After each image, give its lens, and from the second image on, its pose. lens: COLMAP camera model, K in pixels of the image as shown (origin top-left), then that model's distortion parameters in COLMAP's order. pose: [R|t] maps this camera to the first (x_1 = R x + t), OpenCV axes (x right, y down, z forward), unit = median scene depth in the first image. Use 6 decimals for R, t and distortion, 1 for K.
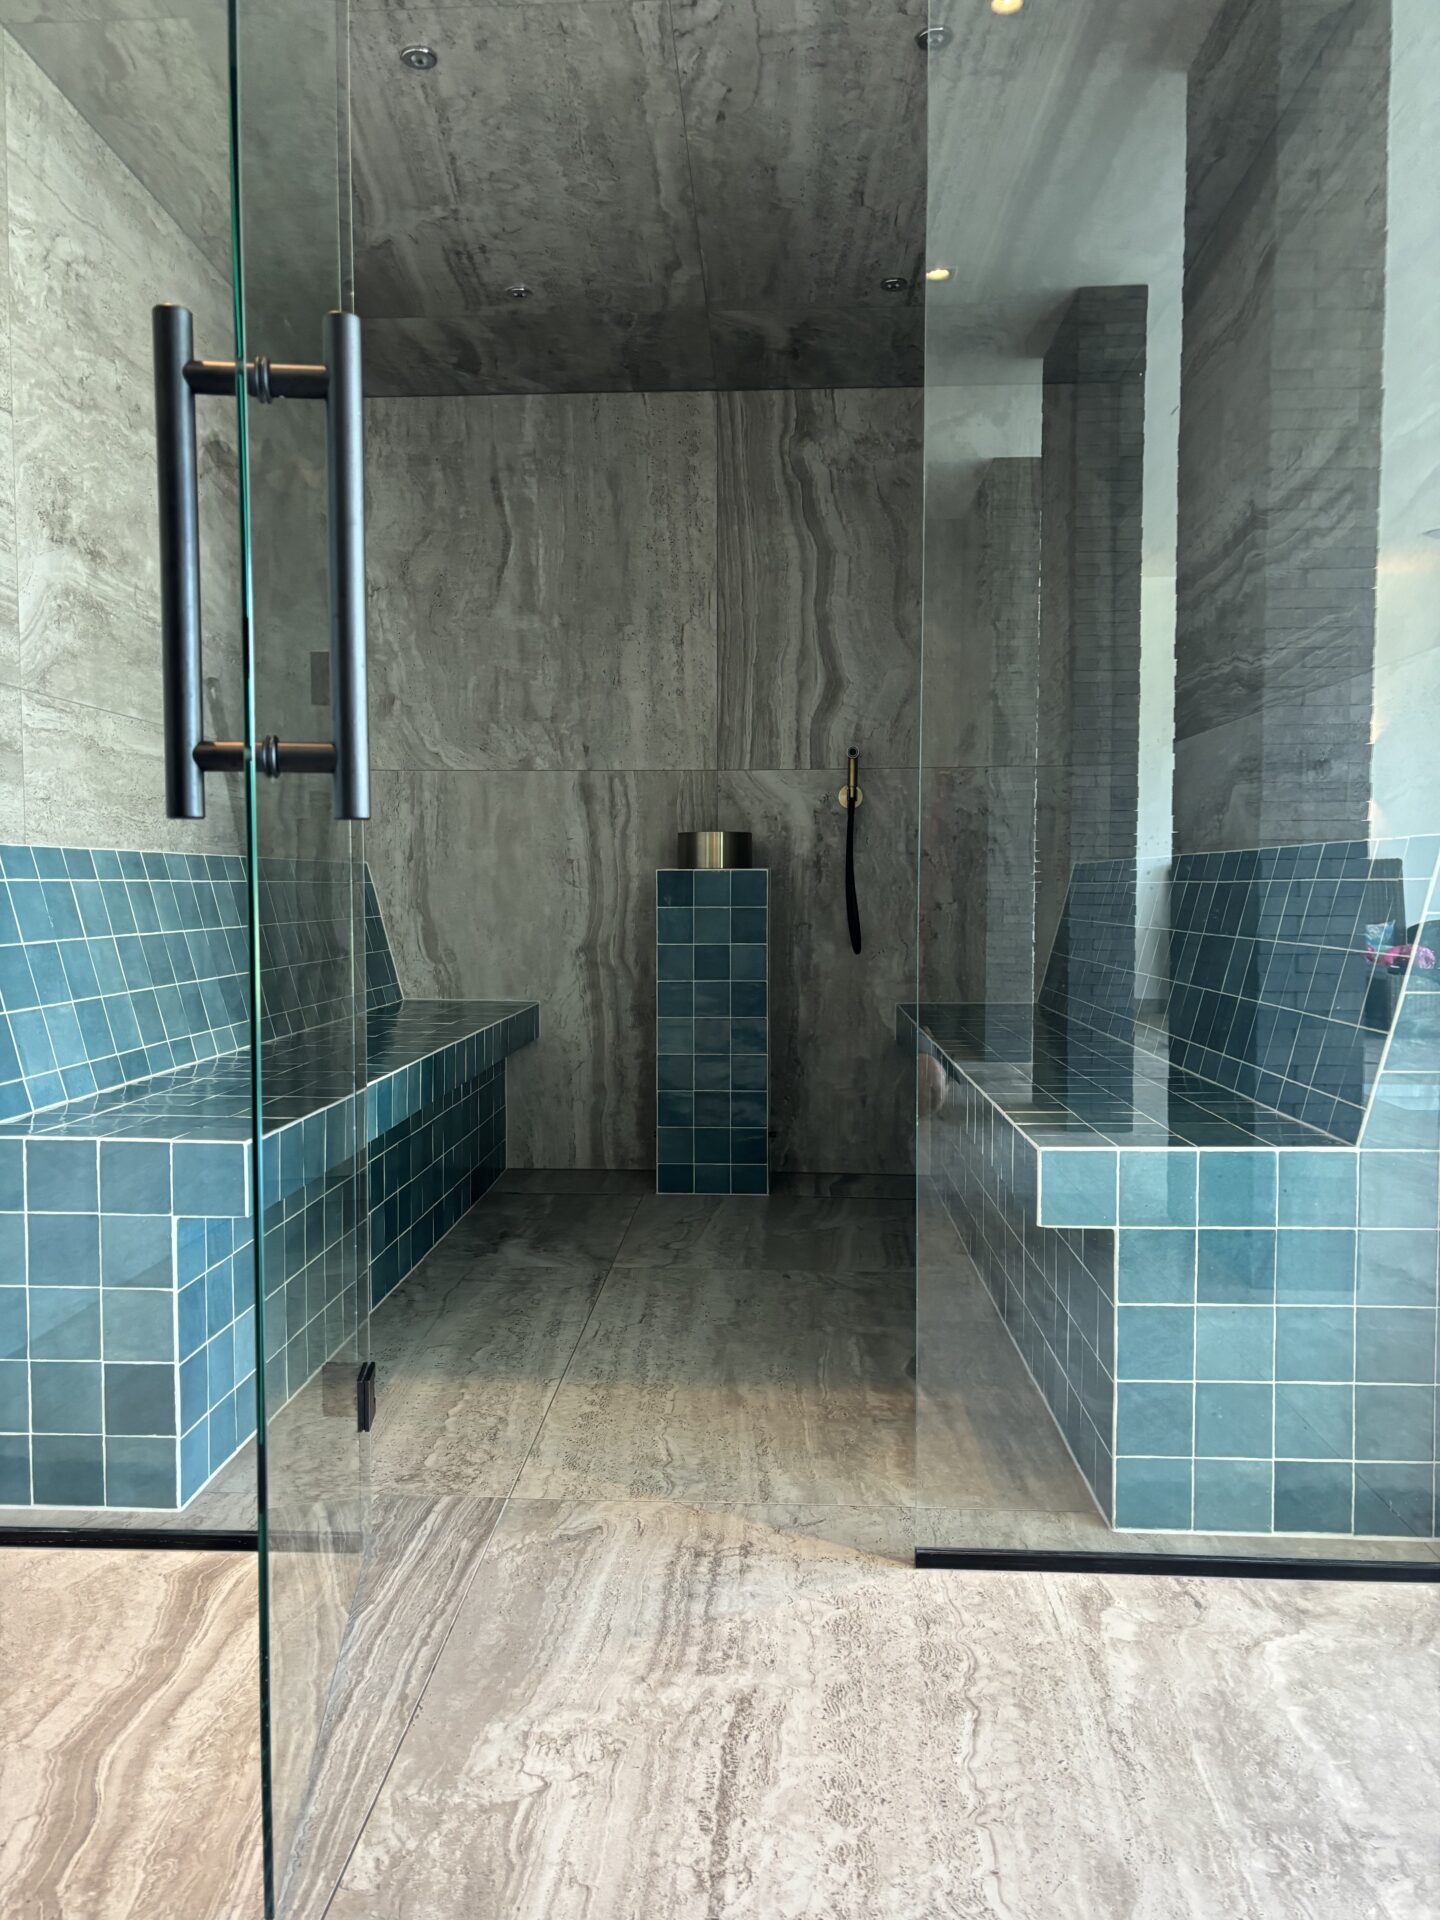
lens RADIAL K [[1434.8, 0, 708.0], [0, 1434.8, 979.1], [0, 0, 1]] dist [0.073458, -0.065585]
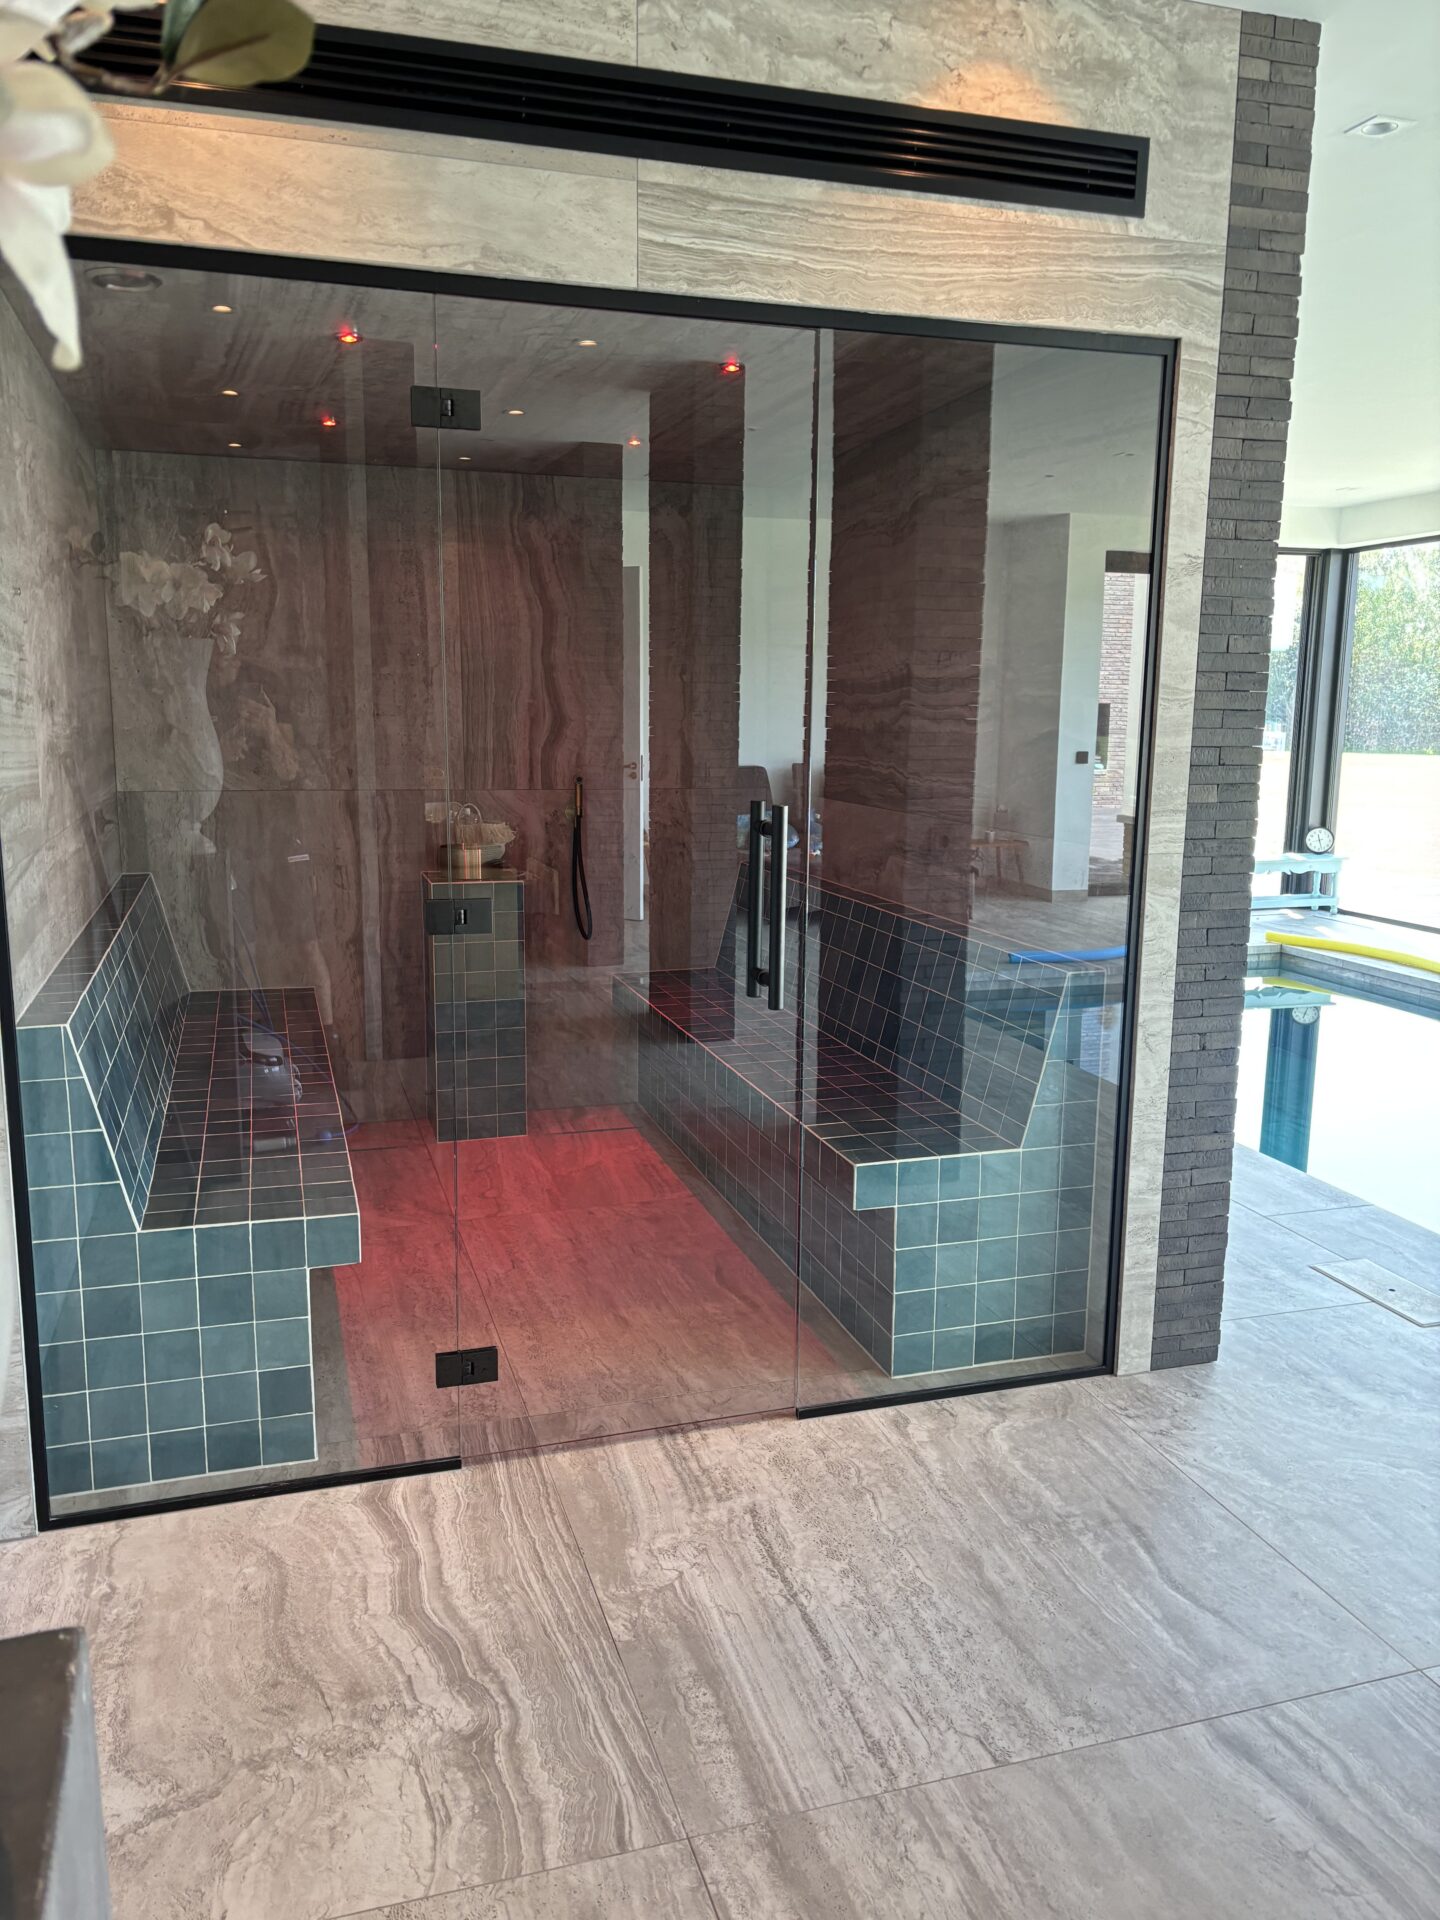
lens RADIAL K [[1434.8, 0, 713.3], [0, 1434.8, 963.8], [0, 0, 1]] dist [0.073458, -0.065585]
pose [[0.938818, -0.053404, 0.340249, -0.219576], [0.012773, 0.992624, 0.120557, -0.145932], [-0.344178, -0.108835, 0.932575, -0.216461]]
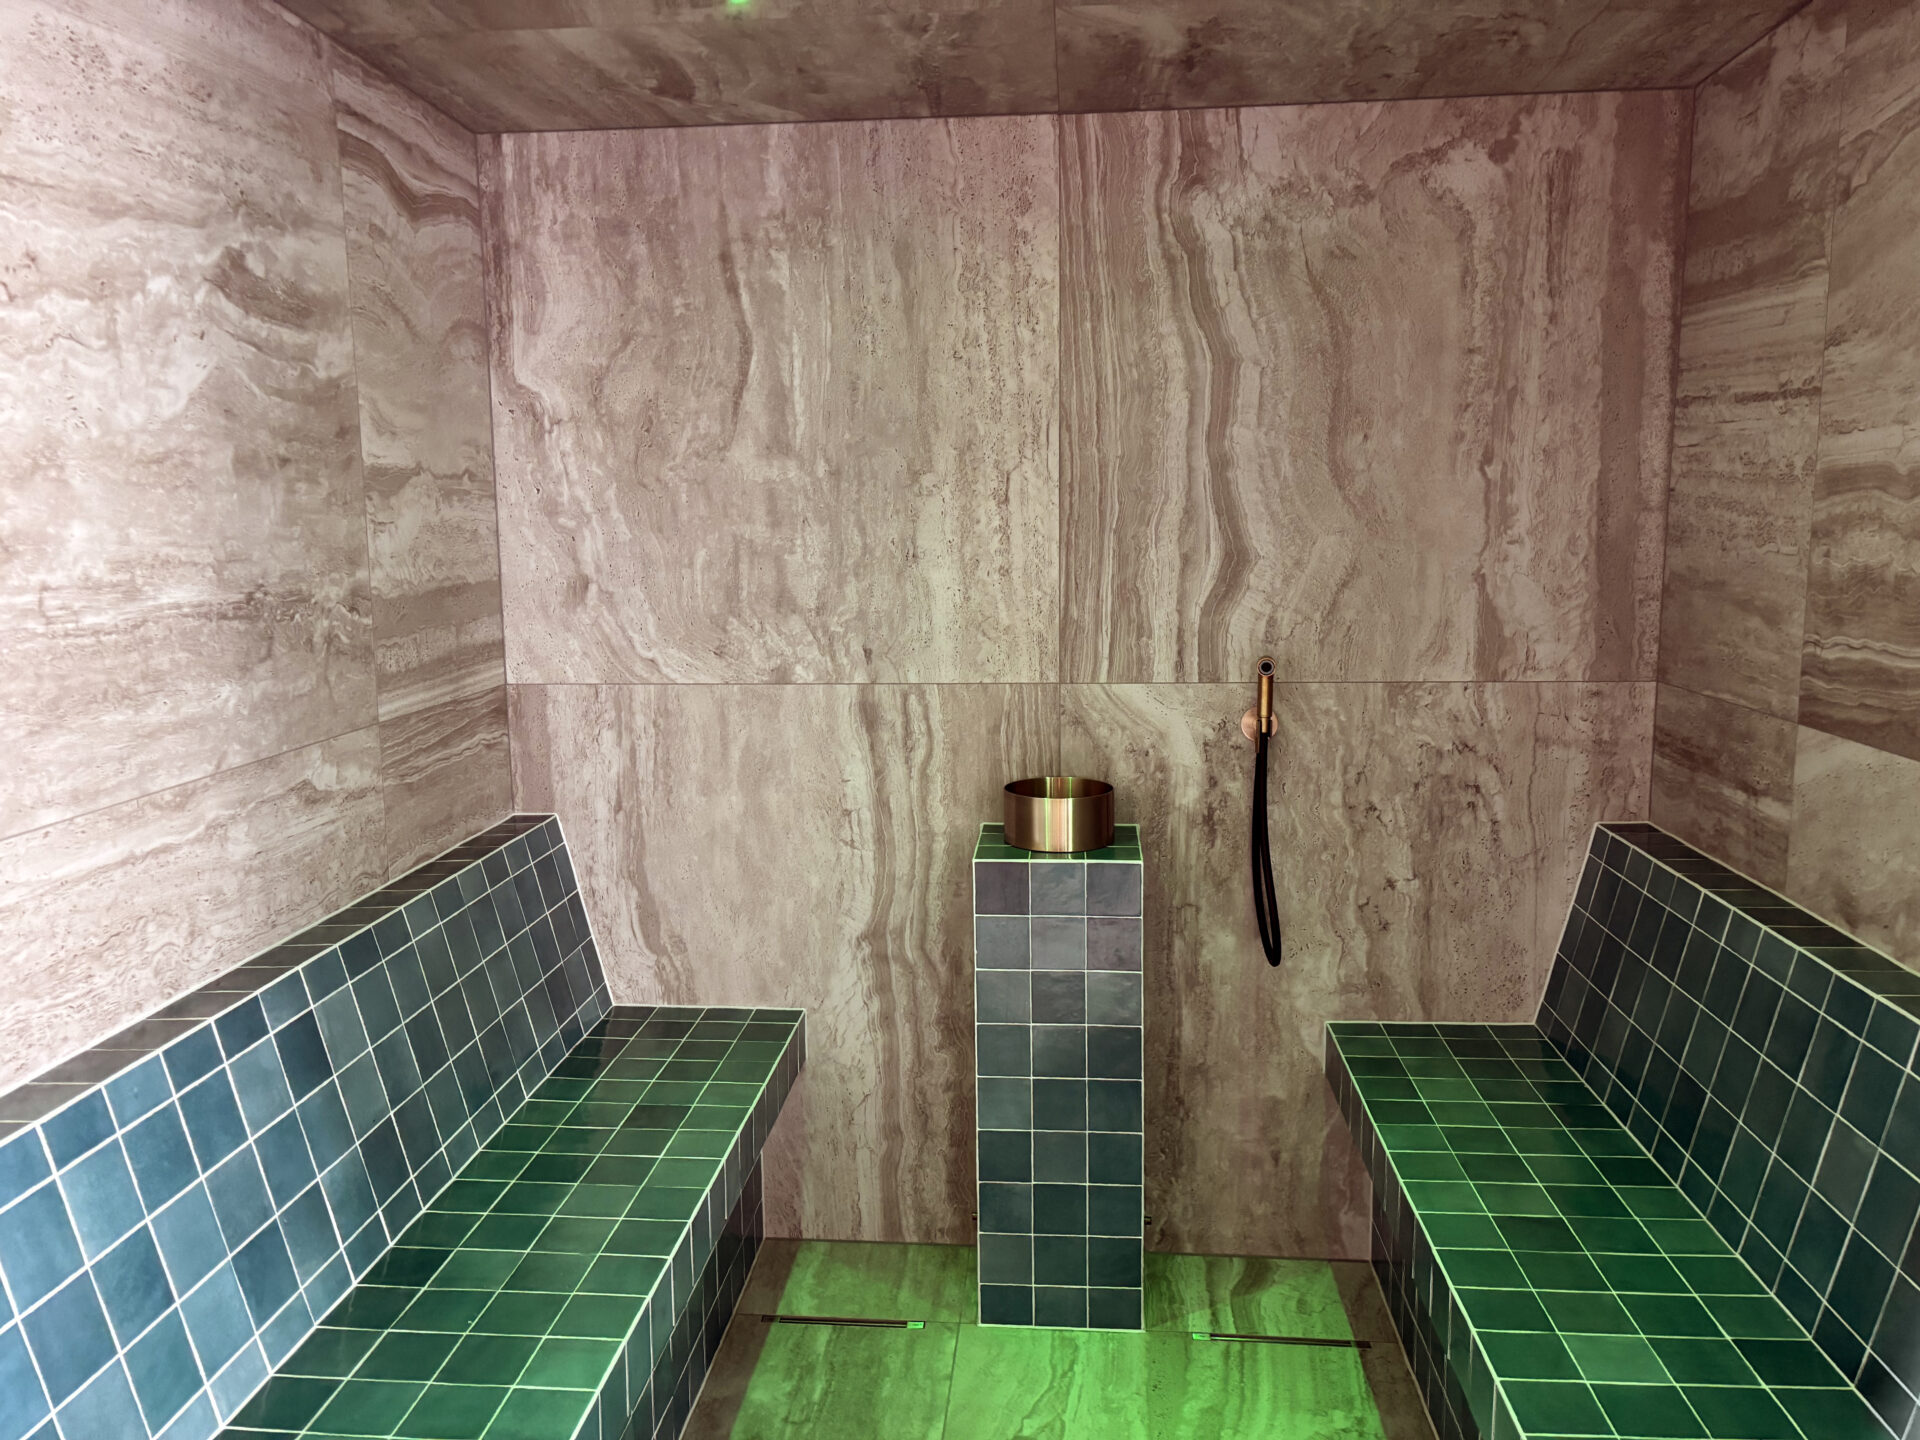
lens RADIAL K [[1434.8, 0, 963.2], [0, 1434.8, 720.5], [0, 0, 1]] dist [0.073458, -0.065585]
pose [[0.999463, -0.007461, -0.031898, -0.018360], [0.009837, 0.997135, 0.075007, -0.182128], [0.031247, -0.075280, 0.996673, 0.324996]]
